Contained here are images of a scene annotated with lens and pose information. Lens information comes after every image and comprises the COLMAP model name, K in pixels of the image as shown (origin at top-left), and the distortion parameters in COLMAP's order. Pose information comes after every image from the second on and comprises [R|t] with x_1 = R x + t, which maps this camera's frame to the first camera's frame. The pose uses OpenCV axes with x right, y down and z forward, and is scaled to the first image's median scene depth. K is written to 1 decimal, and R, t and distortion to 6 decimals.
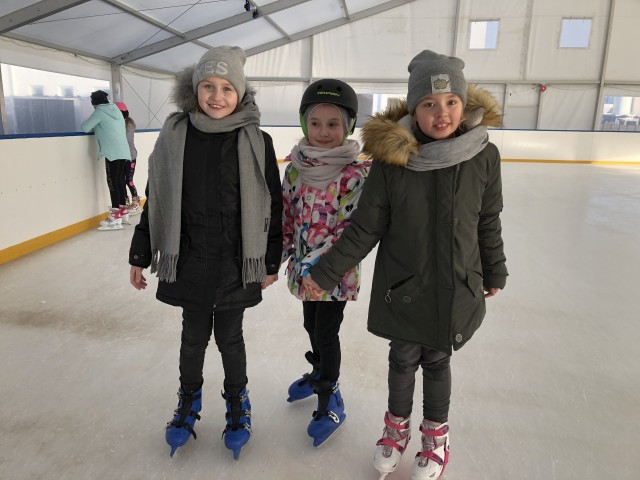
lens RADIAL K [[519.7, 0, 321.8], [0, 519.7, 240.5], [0, 0, 1]] dist [0.014015, 0.022778]
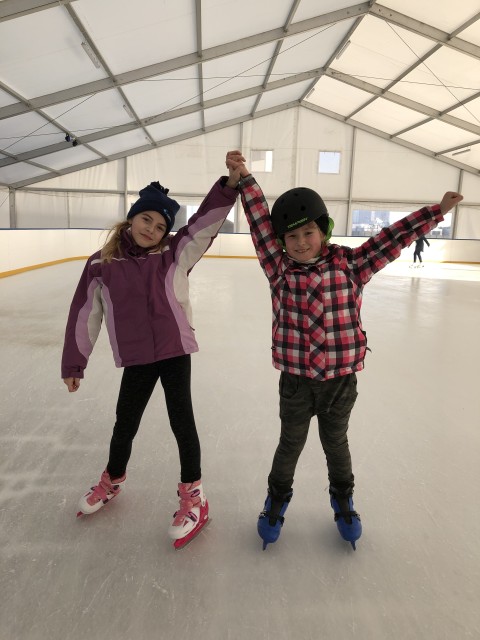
lens RADIAL K [[519.7, 0, 237.5], [0, 519.7, 322.5], [0, 0, 1]] dist [0.014015, 0.022778]
pose [[0.989028, -0.017629, 0.146671, 0.055924], [0.024476, 0.998686, -0.045014, 0.059084], [-0.145685, 0.048110, 0.988161, -0.237234]]
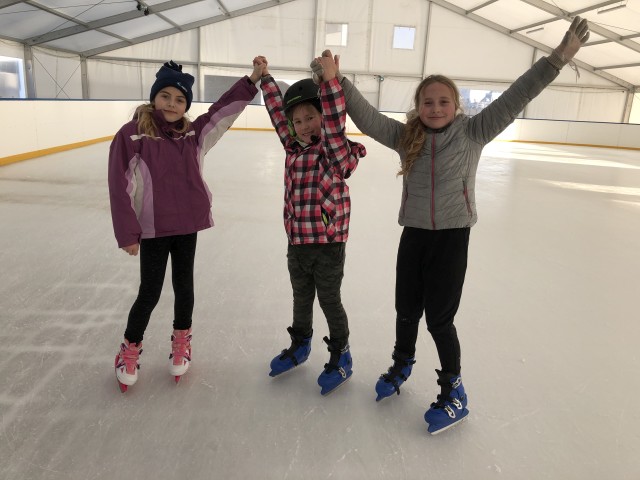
lens RADIAL K [[519.7, 0, 324.3], [0, 519.7, 240.9], [0, 0, 1]] dist [0.014015, 0.022778]
pose [[0.986228, -0.013876, 0.164811, 0.063208], [0.007905, 0.999290, 0.036835, 0.063380], [-0.165205, -0.035025, 0.985637, -0.270034]]
